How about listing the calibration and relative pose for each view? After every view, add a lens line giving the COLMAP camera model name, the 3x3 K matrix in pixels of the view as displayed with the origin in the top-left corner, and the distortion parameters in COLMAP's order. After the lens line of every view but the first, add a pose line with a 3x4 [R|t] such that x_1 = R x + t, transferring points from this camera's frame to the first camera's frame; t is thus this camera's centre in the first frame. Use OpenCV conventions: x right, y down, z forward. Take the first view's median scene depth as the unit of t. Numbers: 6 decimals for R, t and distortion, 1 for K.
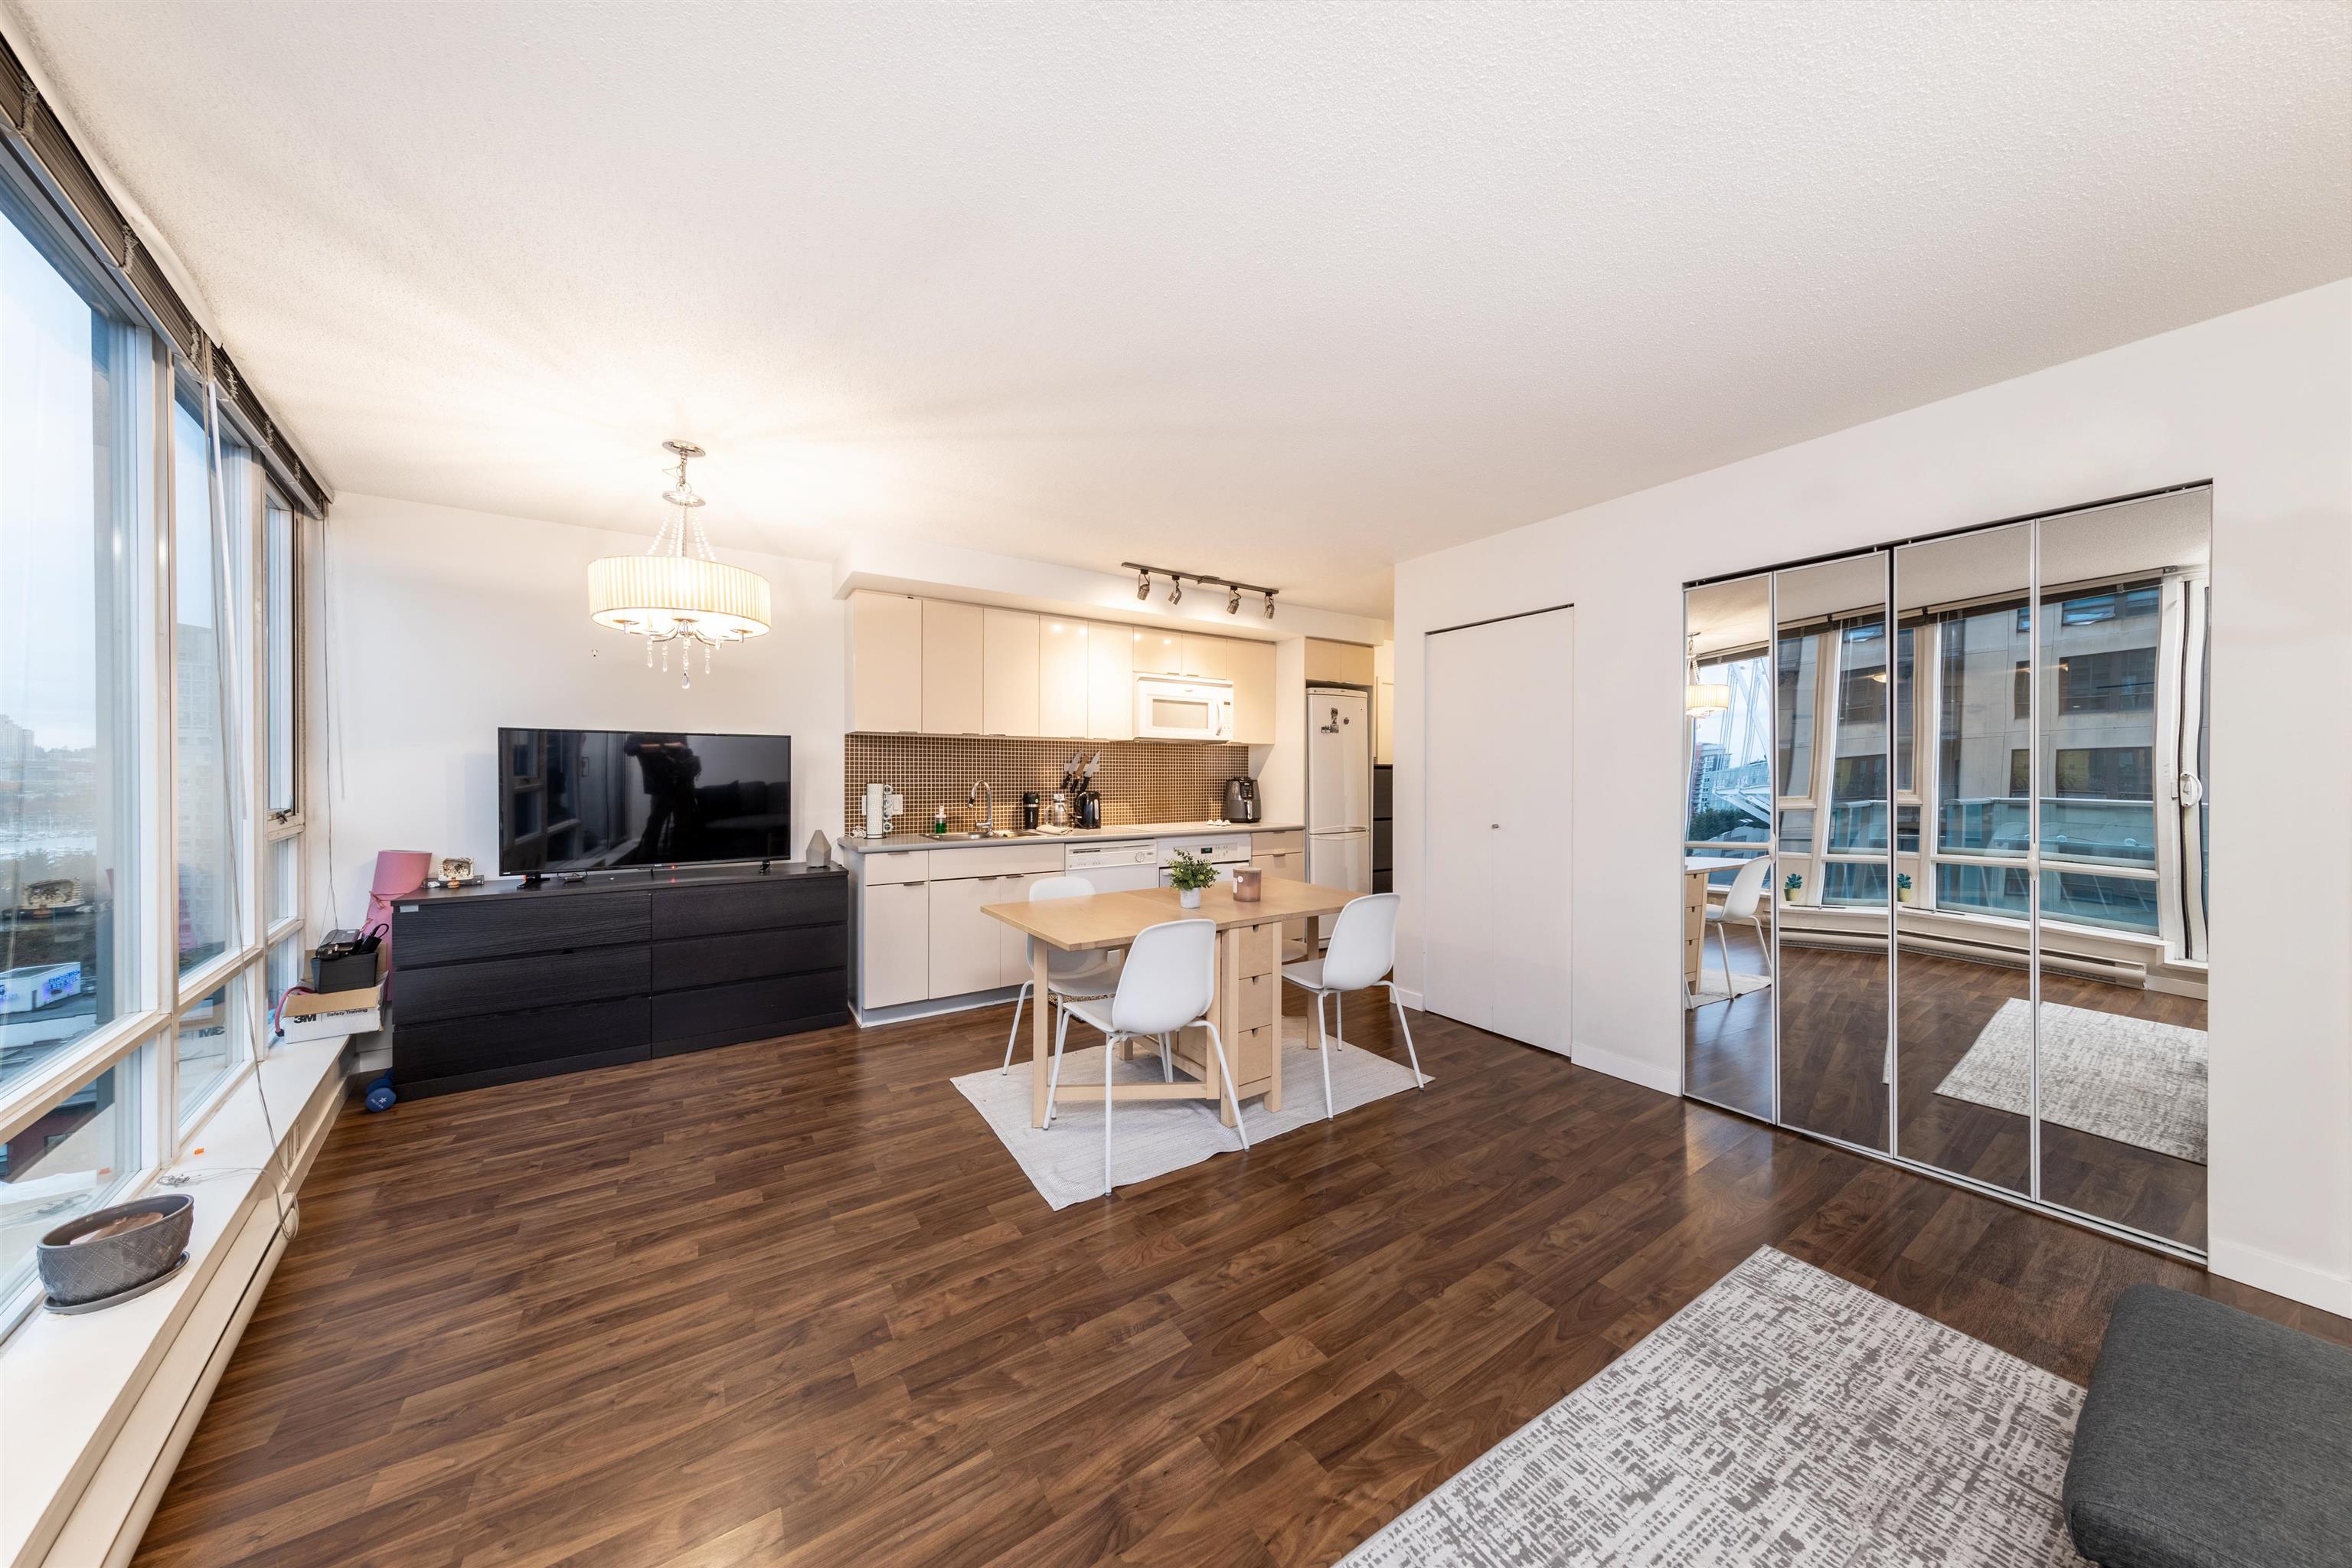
lens RADIAL K [[727.7, 0, 1173.4], [0, 727.7, 779.0], [0, 0, 1]] dist [0.005206, -0.000247]
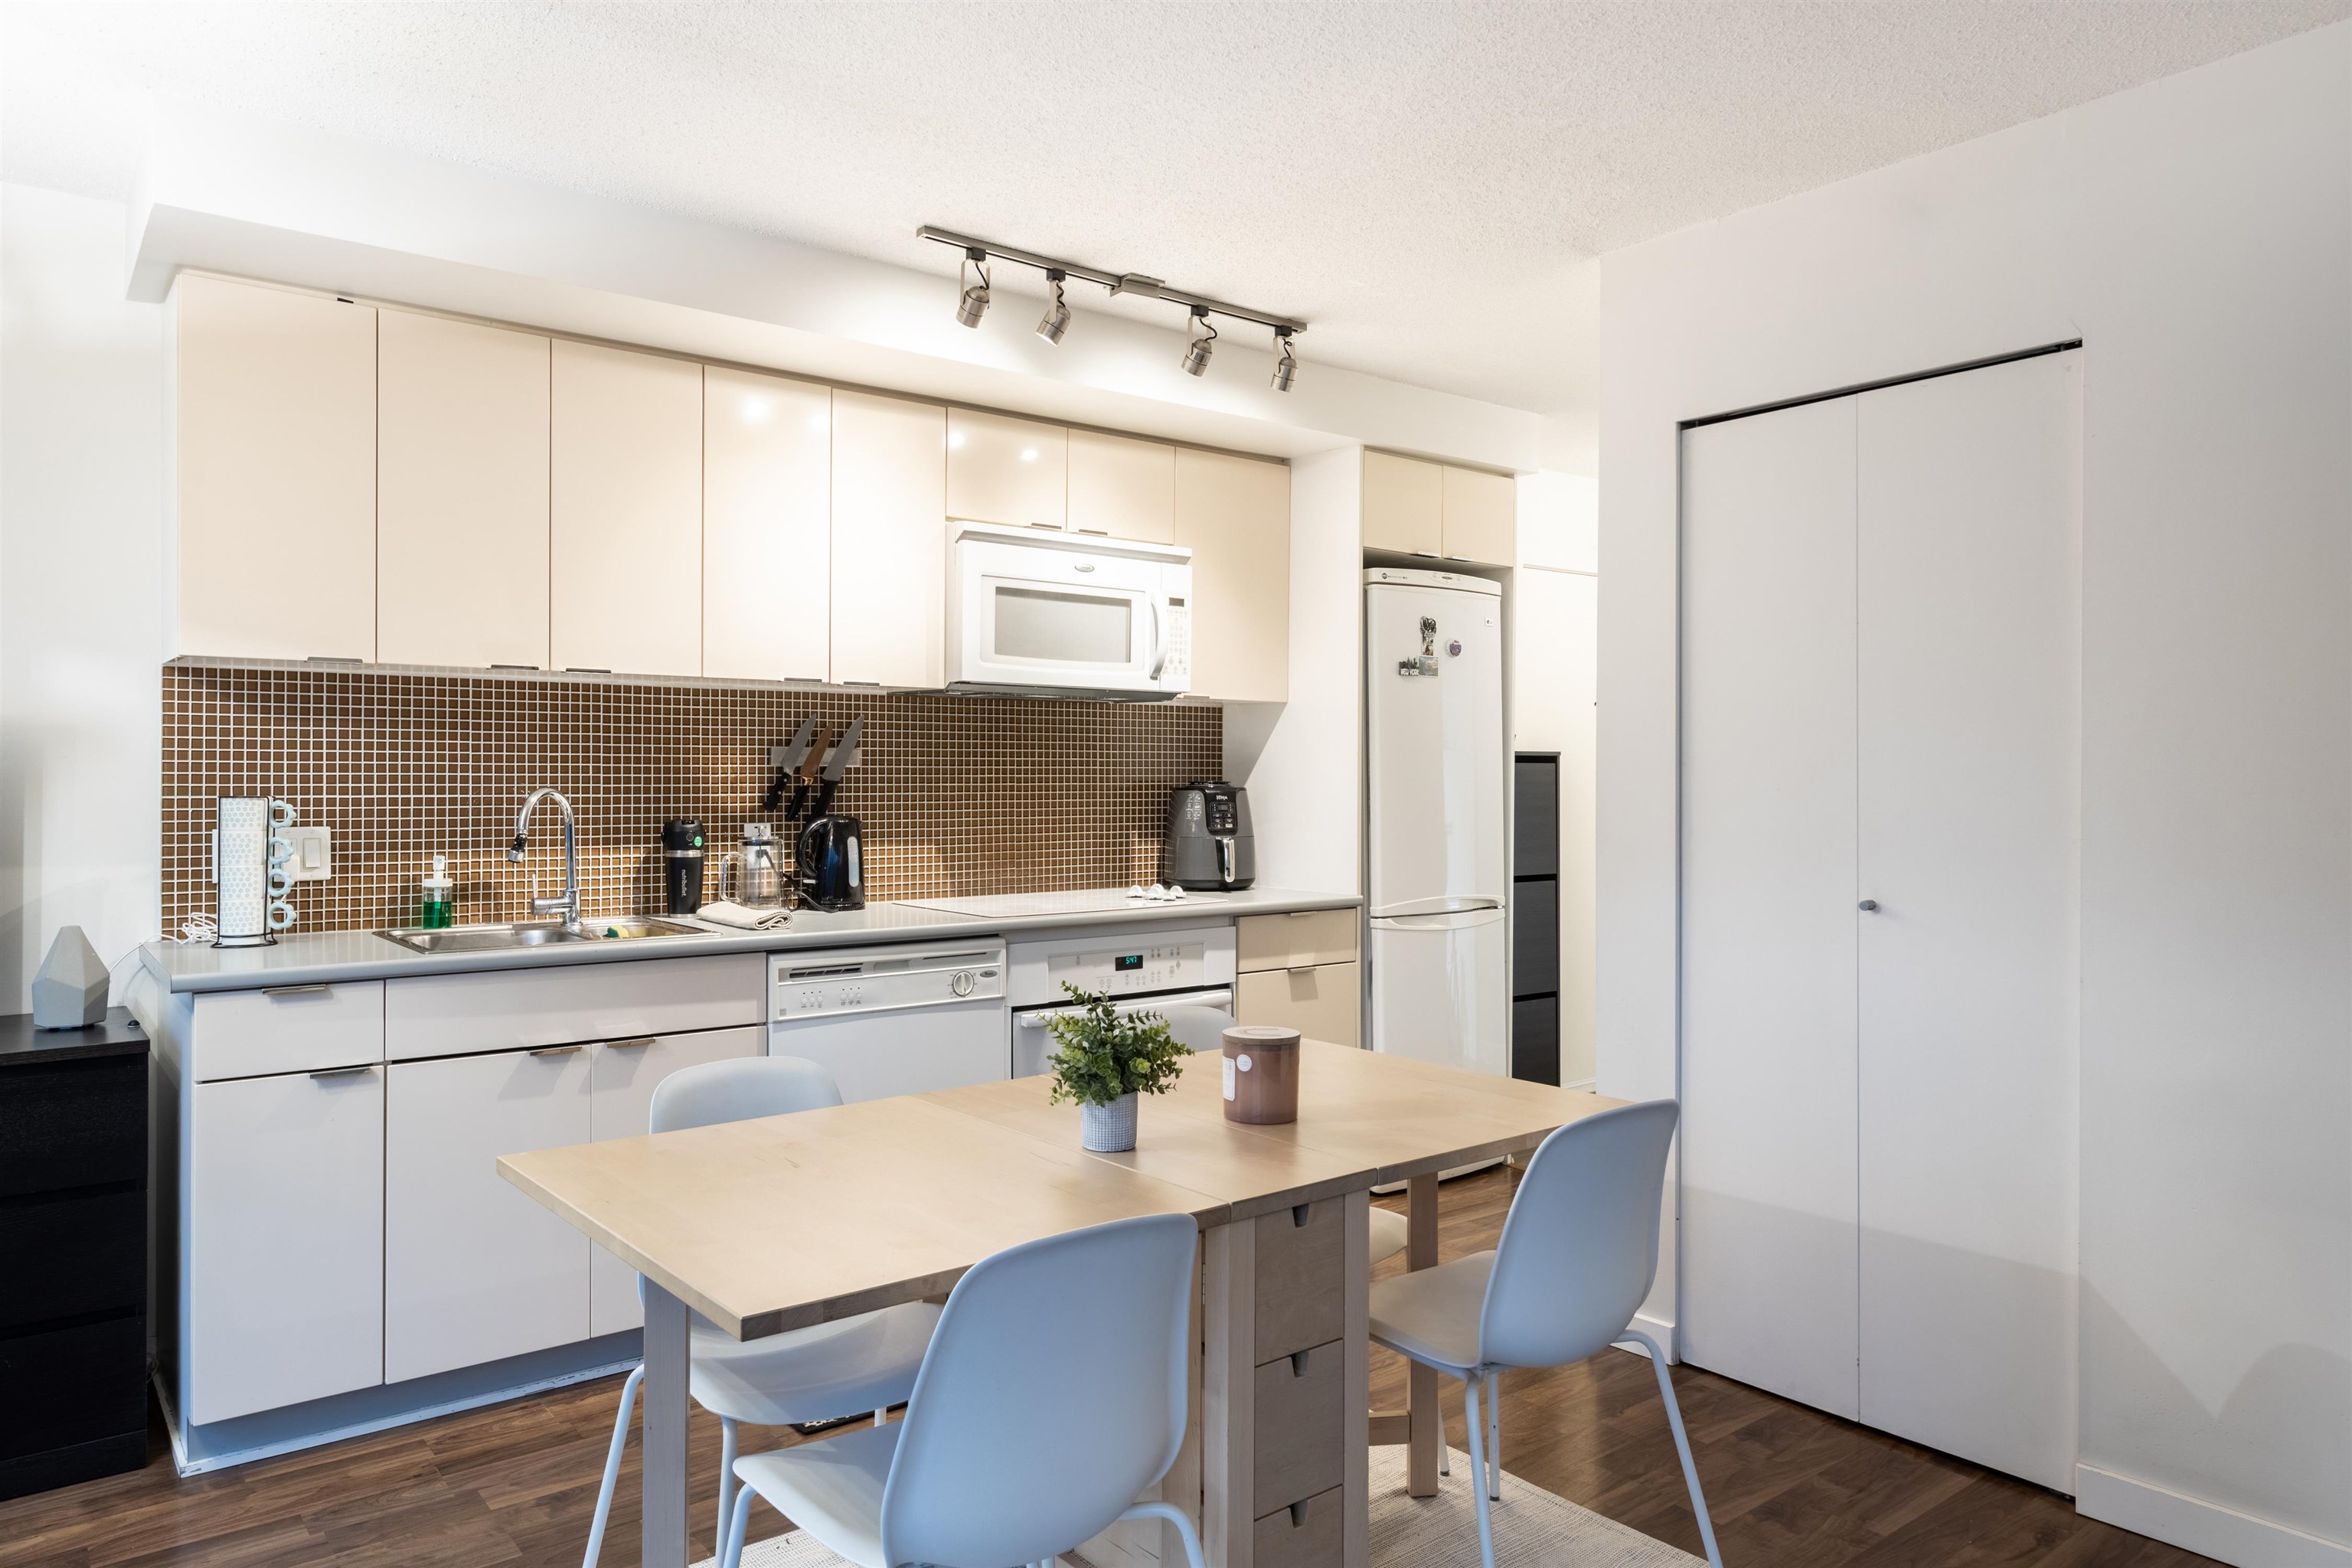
lens RADIAL K [[1515.8, 0, 1173.7], [0, 1515.8, 777.9], [0, 0, 1]] dist [0.002287, -0.000855]
pose [[0.995536, 0.000746, 0.094378, -0.012002], [-0.000306, 0.999989, -0.004679, -0.000716], [-0.094380, 0.004630, 0.995525, 0.203036]]
